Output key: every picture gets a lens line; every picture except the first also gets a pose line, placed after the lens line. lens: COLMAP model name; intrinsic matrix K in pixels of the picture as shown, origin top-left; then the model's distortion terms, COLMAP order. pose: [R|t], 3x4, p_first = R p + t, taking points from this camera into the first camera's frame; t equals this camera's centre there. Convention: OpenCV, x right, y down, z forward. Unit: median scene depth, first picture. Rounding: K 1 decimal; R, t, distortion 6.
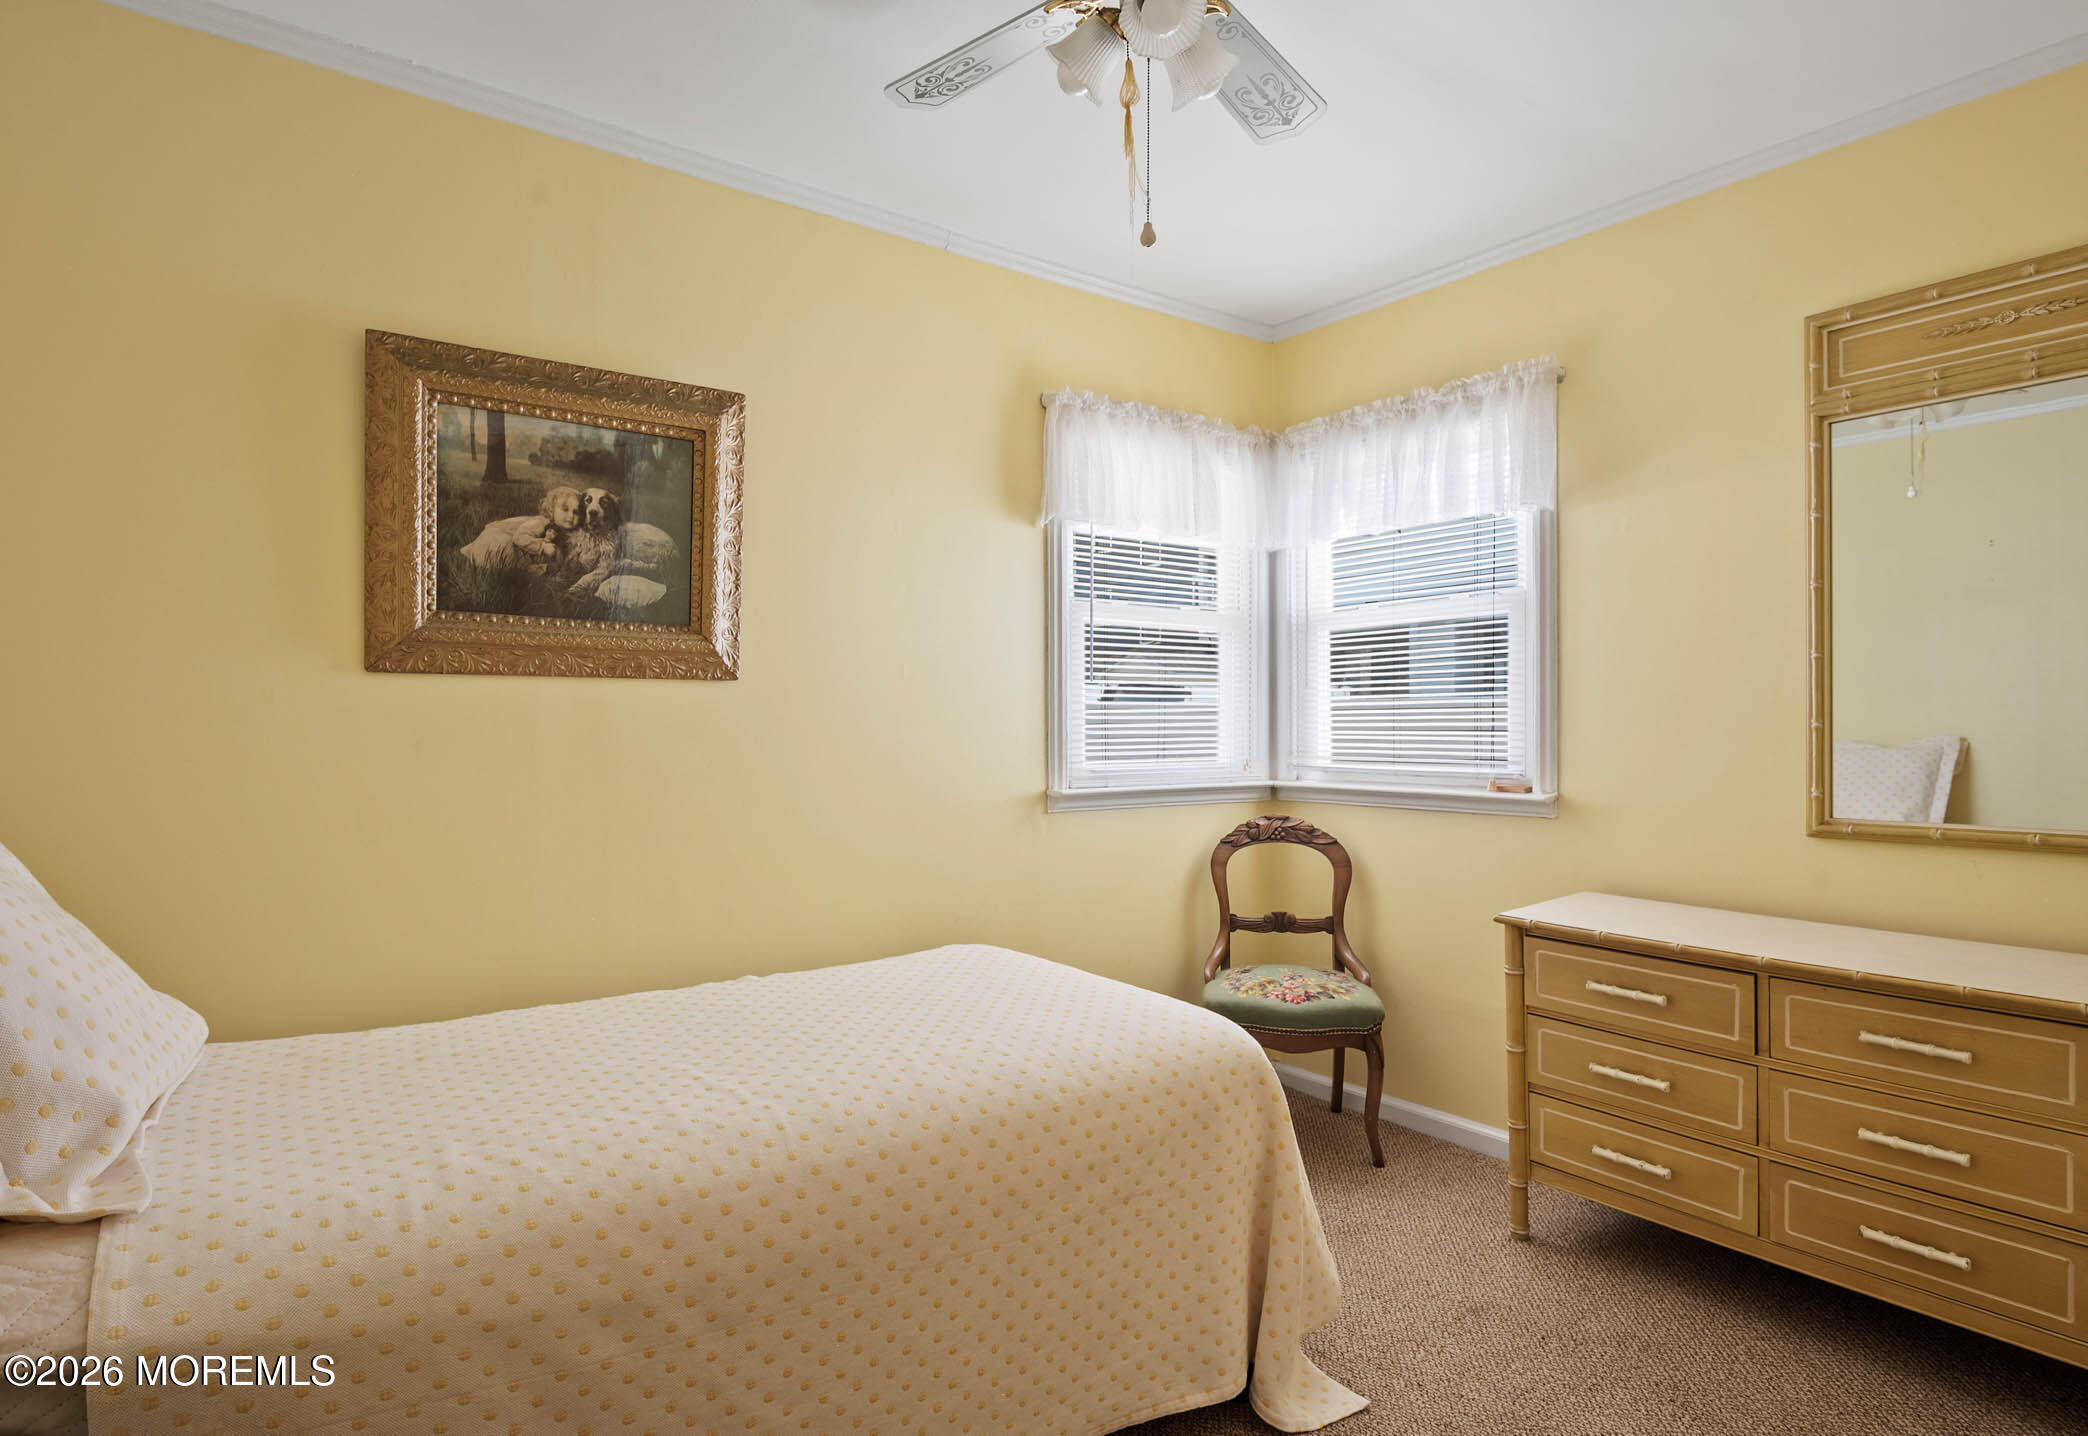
lens RADIAL K [[1116.2, 0, 1043.7], [0, 1116.2, 720.5], [0, 0, 1]] dist [0.007006, -0.000878]
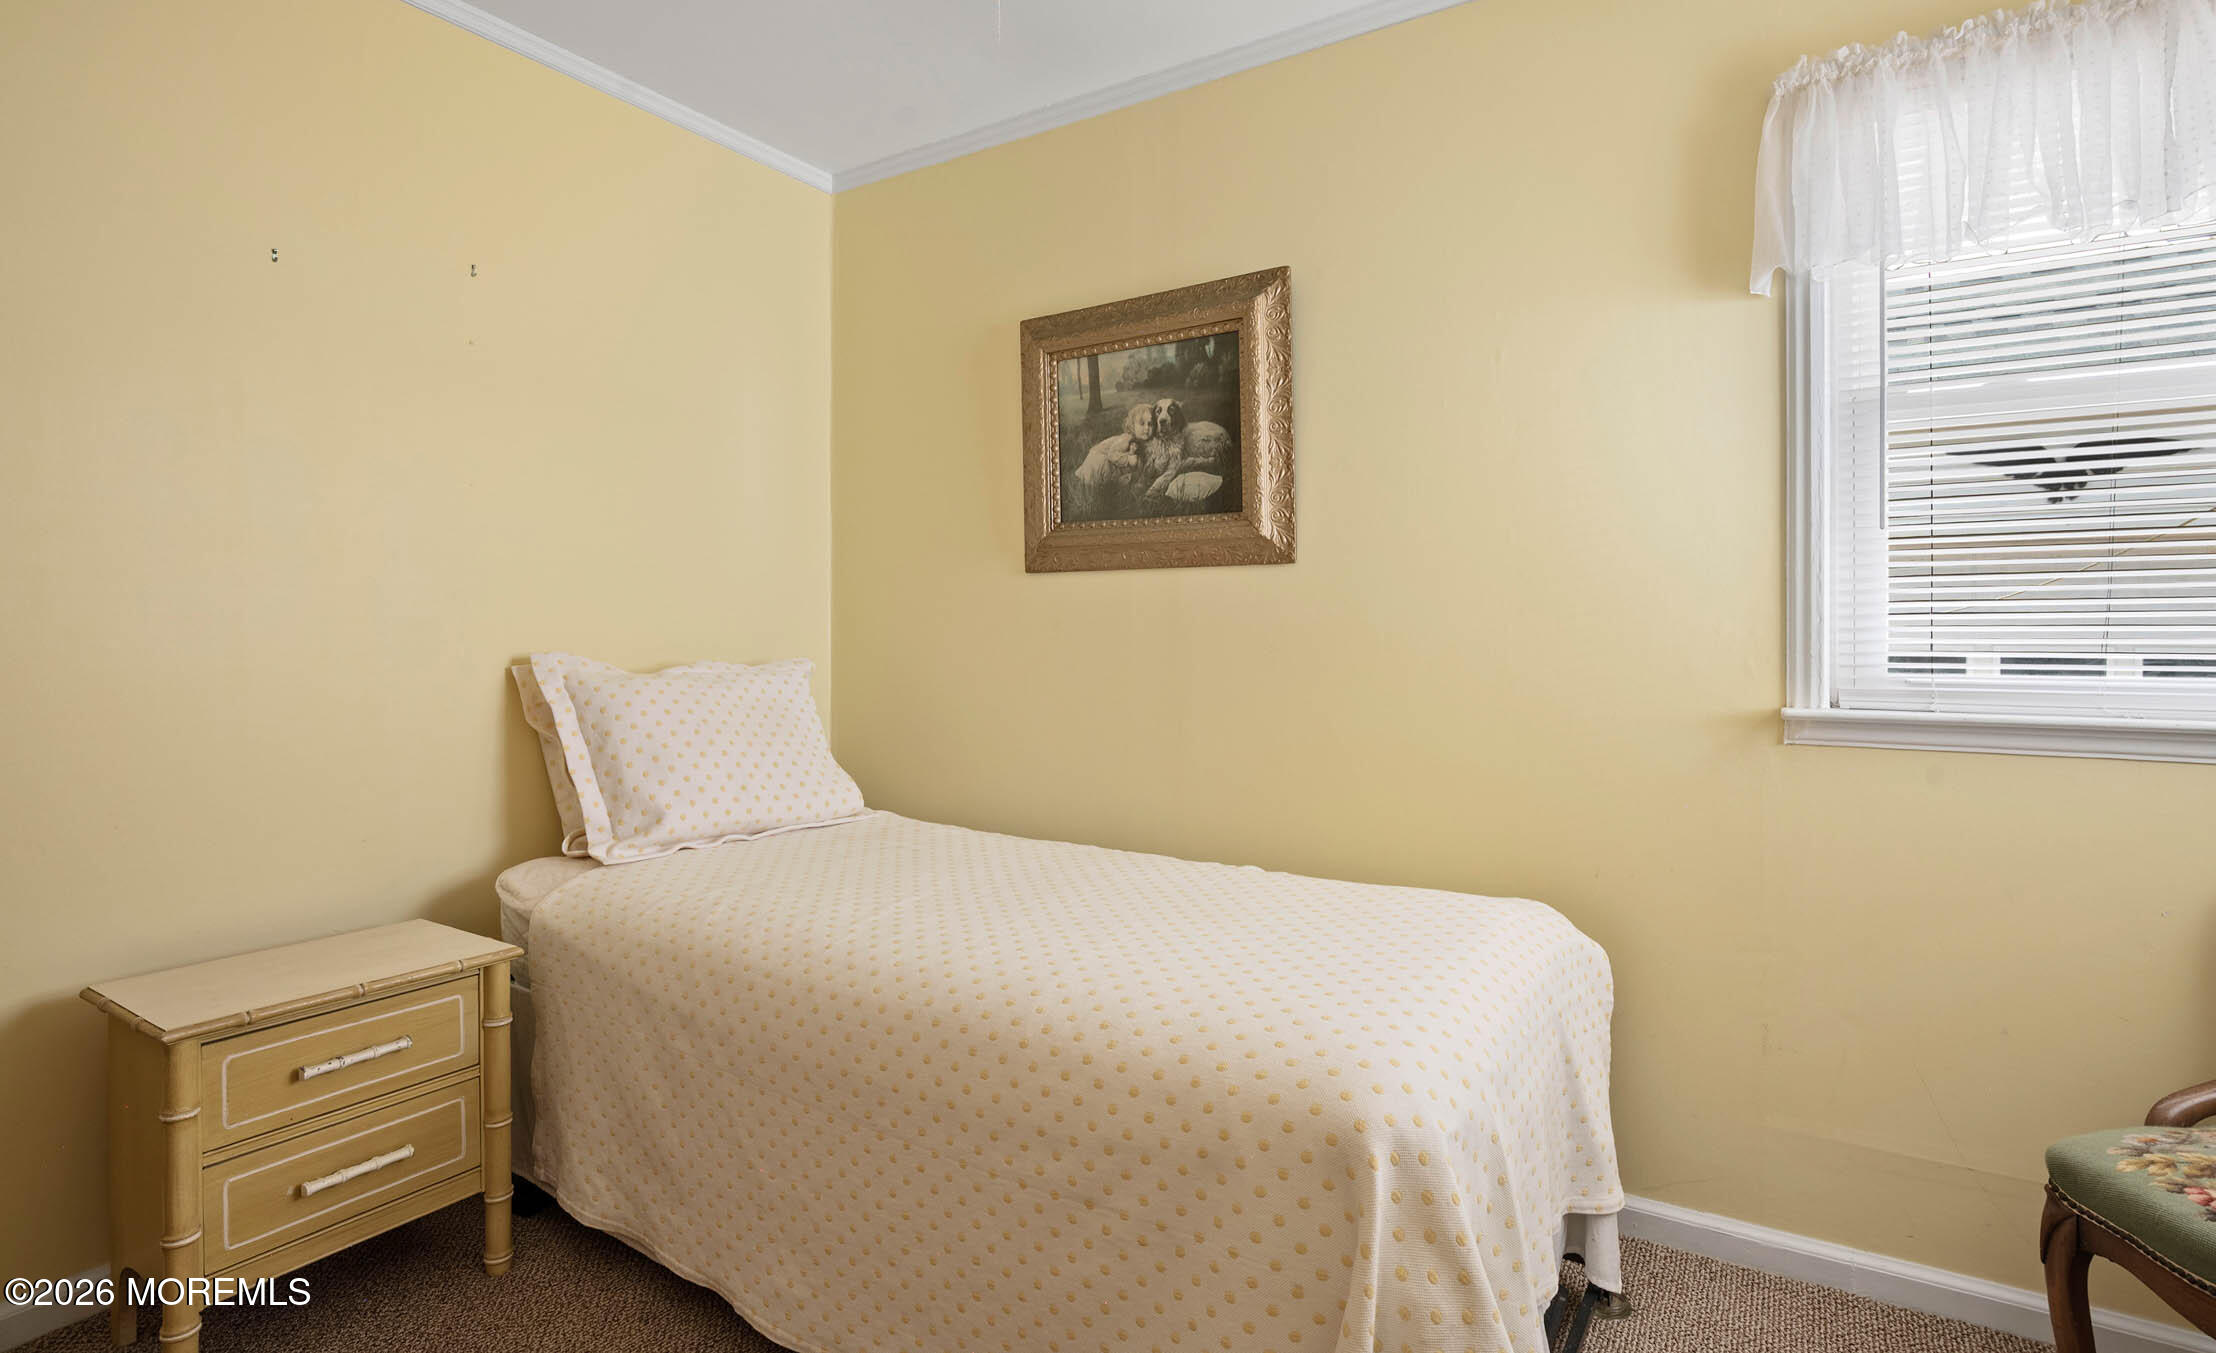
lens RADIAL K [[1075.8, 0, 1076.0], [0, 1075.8, 625.2], [0, 0, 1]] dist [0.002727, -0.000518]
pose [[0.348765, -0.001455, -0.937209, 0.583176], [0.003575, 0.999994, -0.000223, 0.018524], [0.937203, -0.003273, 0.348768, 0.547368]]
